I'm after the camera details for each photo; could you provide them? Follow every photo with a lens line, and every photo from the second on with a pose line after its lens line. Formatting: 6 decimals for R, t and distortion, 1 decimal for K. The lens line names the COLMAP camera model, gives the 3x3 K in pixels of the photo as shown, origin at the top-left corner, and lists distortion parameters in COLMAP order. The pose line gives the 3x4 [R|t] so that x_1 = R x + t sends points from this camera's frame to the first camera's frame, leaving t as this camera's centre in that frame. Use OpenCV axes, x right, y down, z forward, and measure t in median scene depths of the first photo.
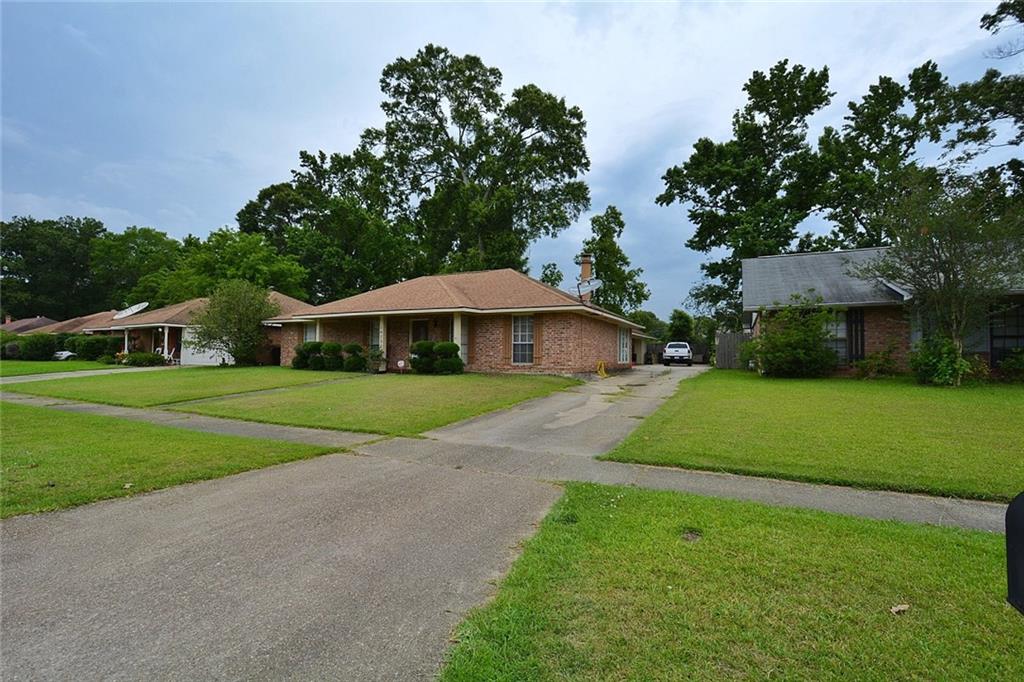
lens RADIAL K [[445.6, 0, 509.0], [0, 445.6, 343.8], [0, 0, 1]] dist [0.005091, -0.007861]
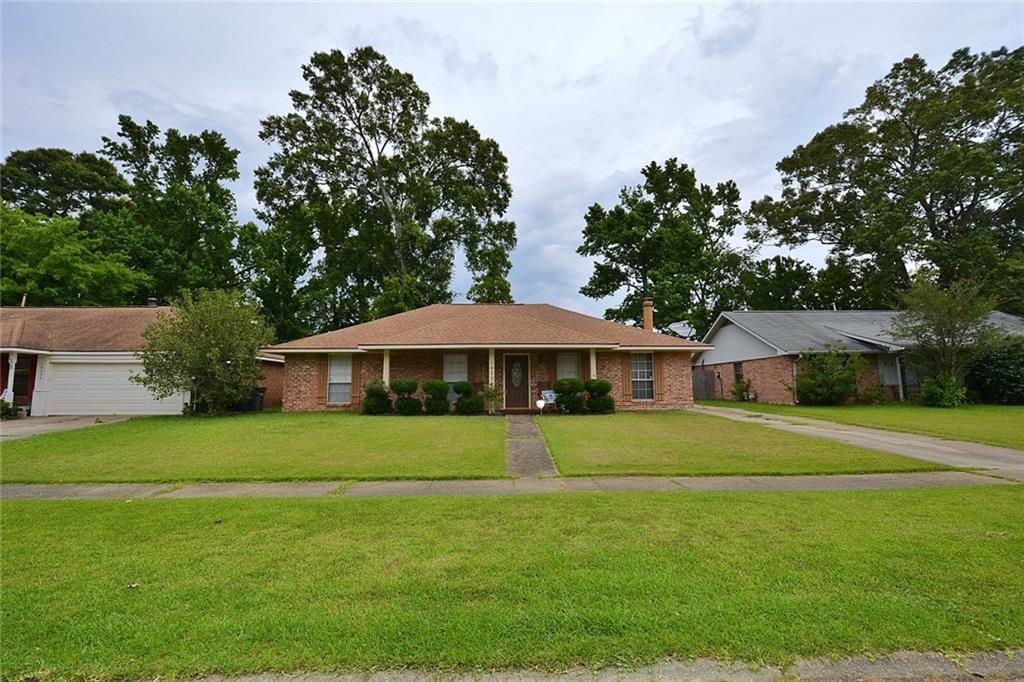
lens RADIAL K [[454.0, 0, 509.0], [0, 454.0, 341.7], [0, 0, 1]] dist [0.004438, -0.005186]
pose [[0.880254, 0.037554, 0.473014, -0.560290], [0.000429, 0.996800, -0.079939, -0.004590], [-0.474502, 0.070569, 0.877421, 0.162300]]
